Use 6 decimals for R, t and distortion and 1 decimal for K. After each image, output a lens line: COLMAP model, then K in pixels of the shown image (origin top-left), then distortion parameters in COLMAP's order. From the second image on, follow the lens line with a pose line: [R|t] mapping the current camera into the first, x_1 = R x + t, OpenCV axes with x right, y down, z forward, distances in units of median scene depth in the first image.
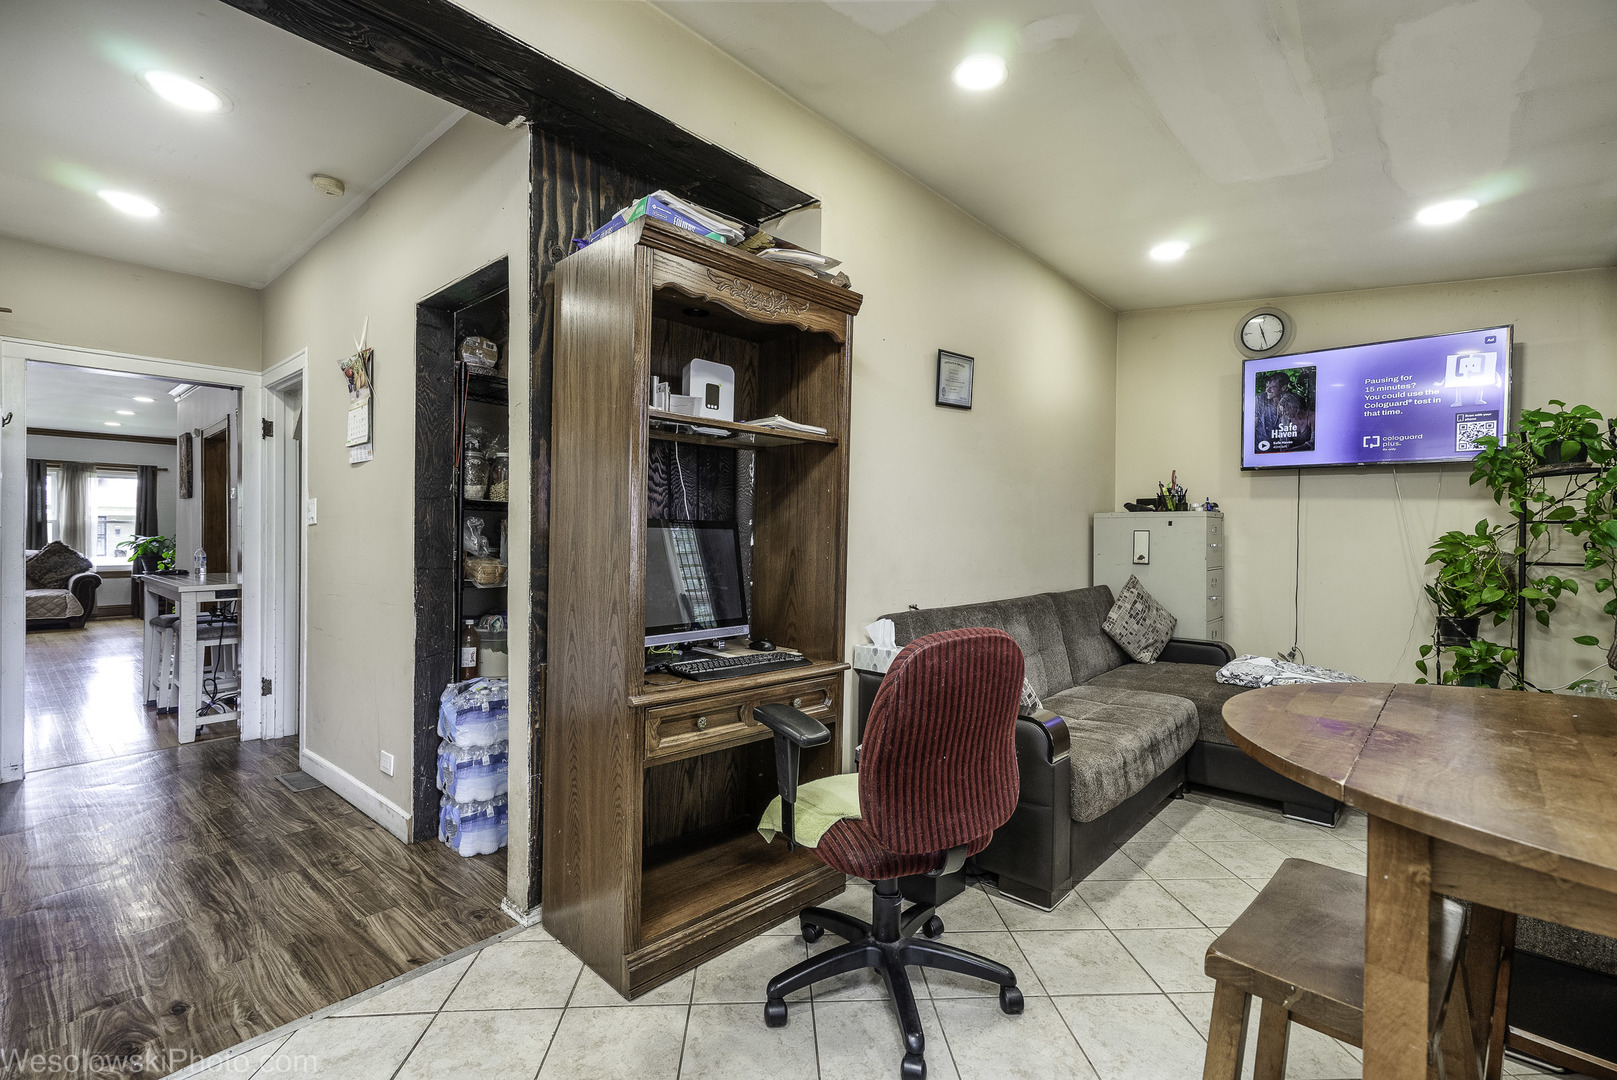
lens RADIAL K [[727.1, 0, 803.7], [0, 727.1, 532.6], [0, 0, 1]] dist [-0.003360, 0.008465]
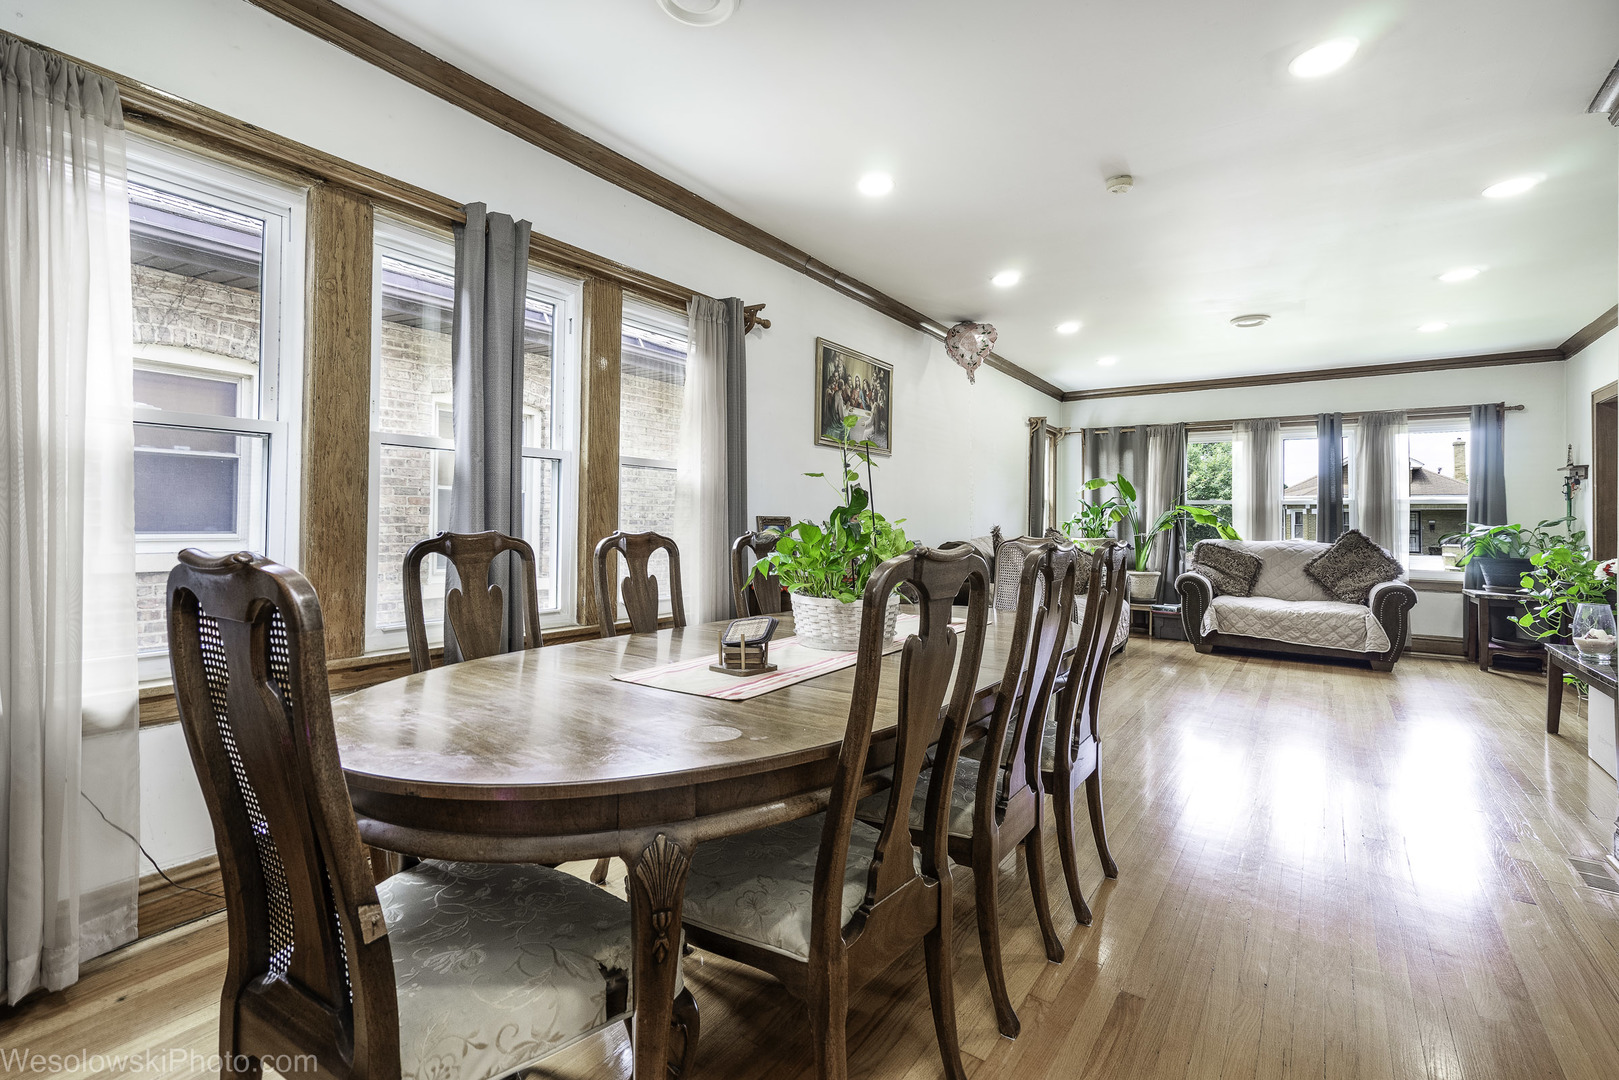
lens RADIAL K [[728.0, 0, 811.5], [0, 728.0, 510.6], [0, 0, 1]] dist [-0.003360, 0.008465]
pose [[0.116985, -0.016368, -0.992999, -0.410802], [-0.006887, 0.999827, -0.017292, 0.008381], [0.993110, 0.008862, 0.116852, 0.421943]]
